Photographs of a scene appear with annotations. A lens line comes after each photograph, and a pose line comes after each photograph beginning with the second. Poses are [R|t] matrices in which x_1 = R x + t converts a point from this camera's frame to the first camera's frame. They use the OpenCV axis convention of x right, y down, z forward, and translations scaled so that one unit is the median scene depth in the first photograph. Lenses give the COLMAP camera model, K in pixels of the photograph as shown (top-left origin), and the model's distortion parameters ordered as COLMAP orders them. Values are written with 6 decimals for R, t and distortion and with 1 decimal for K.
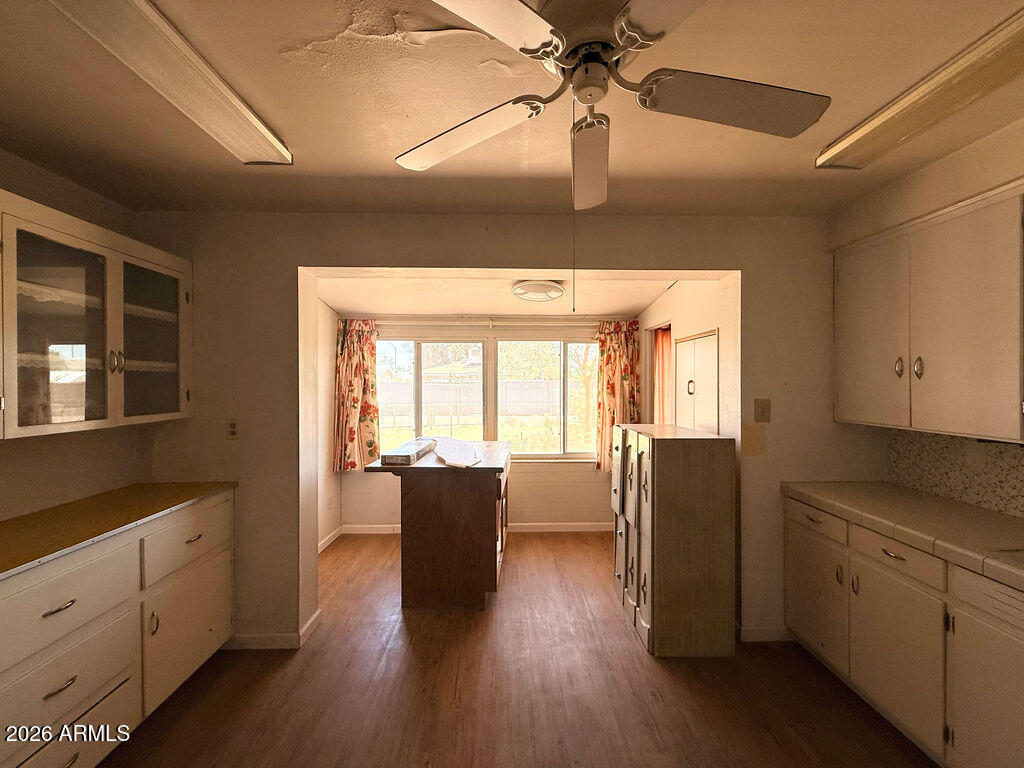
lens RADIAL K [[406.9, 0, 507.7], [0, 406.9, 385.8], [0, 0, 1]] dist [-0.000887, -0.000263]
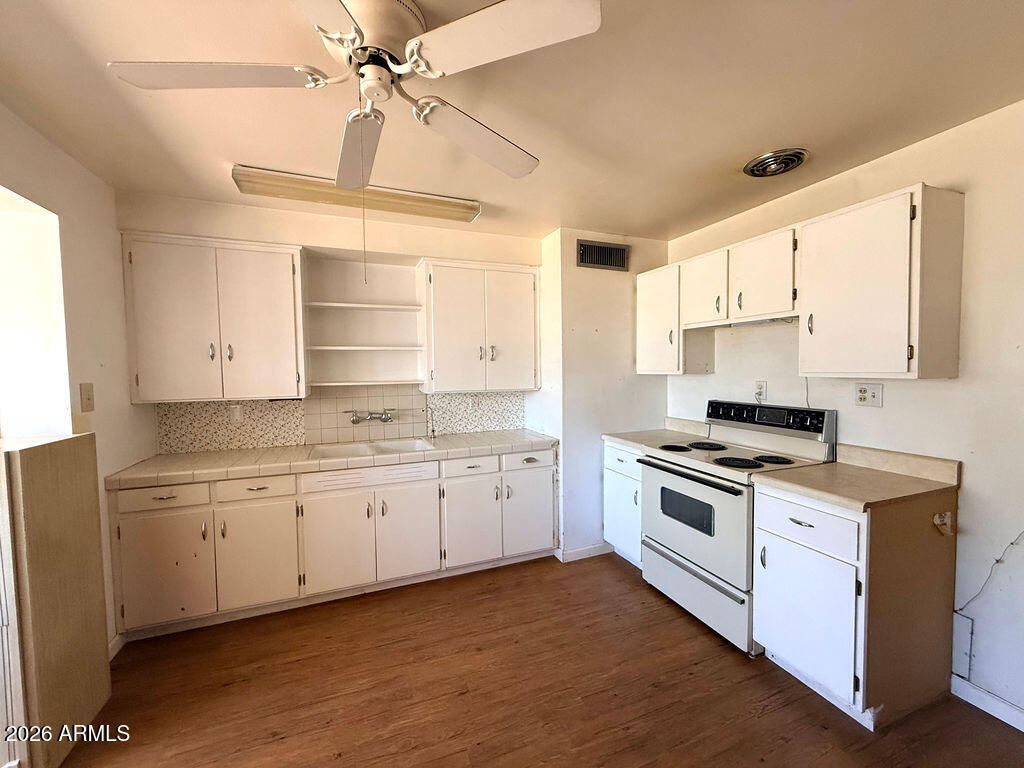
lens RADIAL K [[406.9, 0, 507.7], [0, 406.9, 385.8], [0, 0, 1]] dist [-0.000887, -0.000263]
pose [[-0.345729, -0.034522, 0.937699, -0.501091], [0.021517, 0.998769, 0.044704, 0.021303], [-0.938088, 0.035632, -0.344561, 0.540859]]
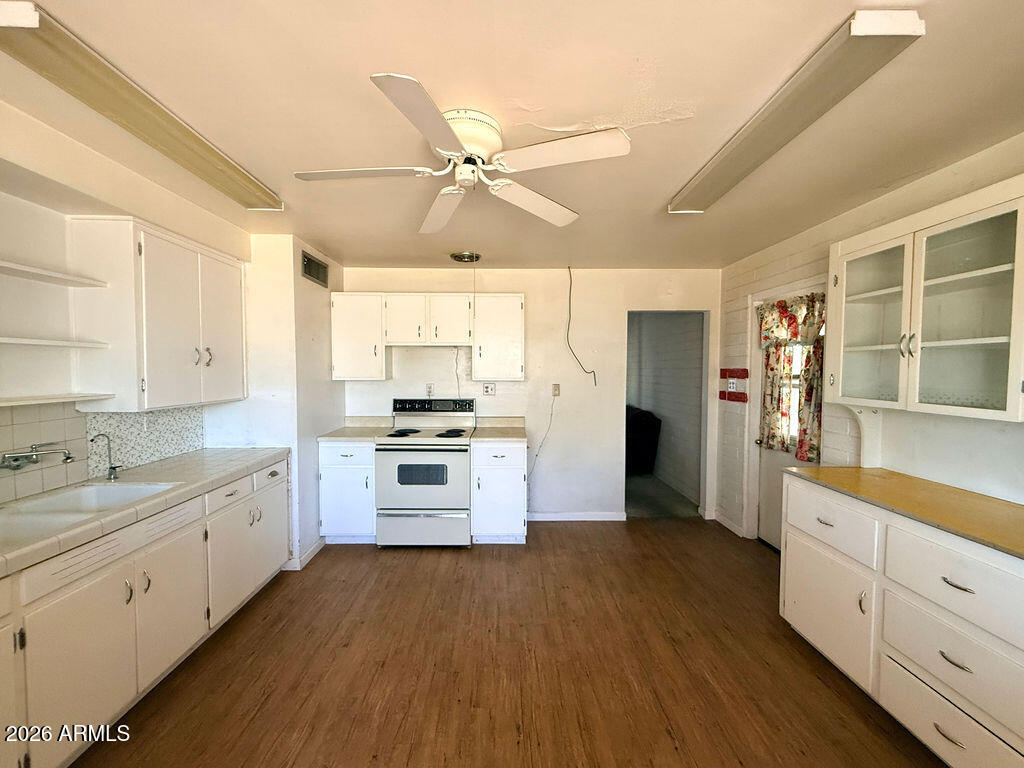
lens RADIAL K [[419.8, 0, 510.2], [0, 419.8, 386.0], [0, 0, 1]] dist [-0.000821, -0.000229]
pose [[-0.999999, 0.001267, -0.000906, 0.014714], [0.001219, 0.998701, 0.050934, -0.008530], [0.000969, 0.050932, -0.998702, 1.327381]]
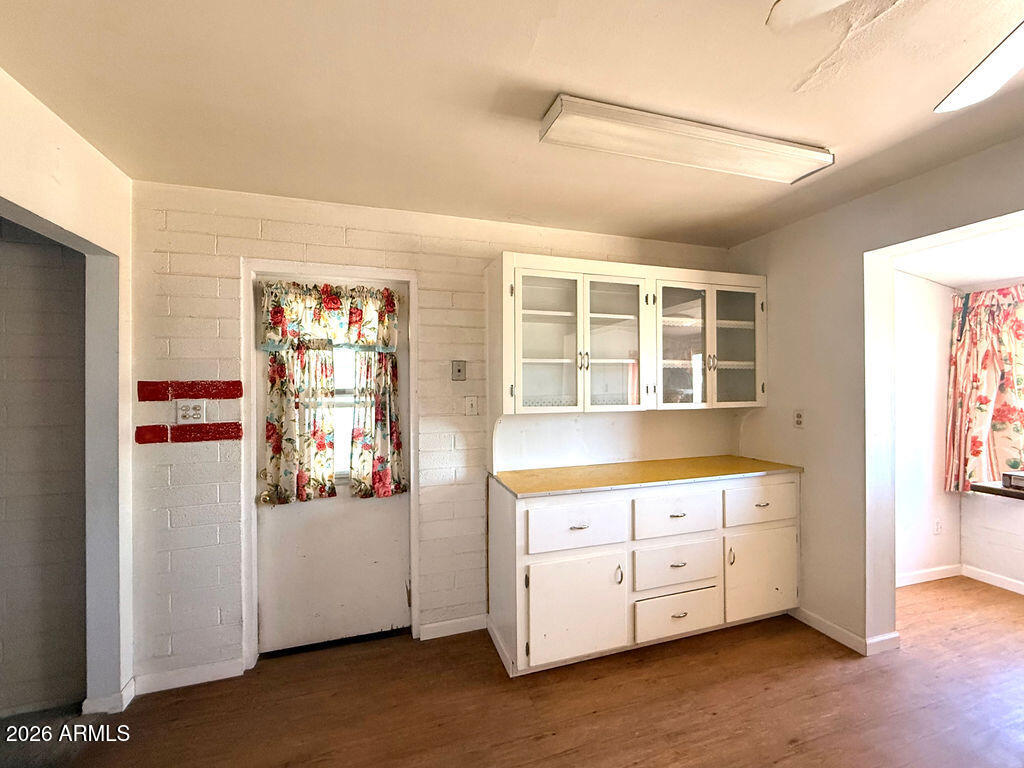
lens RADIAL K [[419.8, 0, 510.2], [0, 419.8, 386.0], [0, 0, 1]] dist [-0.000821, -0.000229]
pose [[0.286928, -0.000504, -0.957952, 0.194280], [-0.002057, 0.999997, -0.001142, 0.021279], [0.957950, 0.002299, 0.286926, -0.075229]]
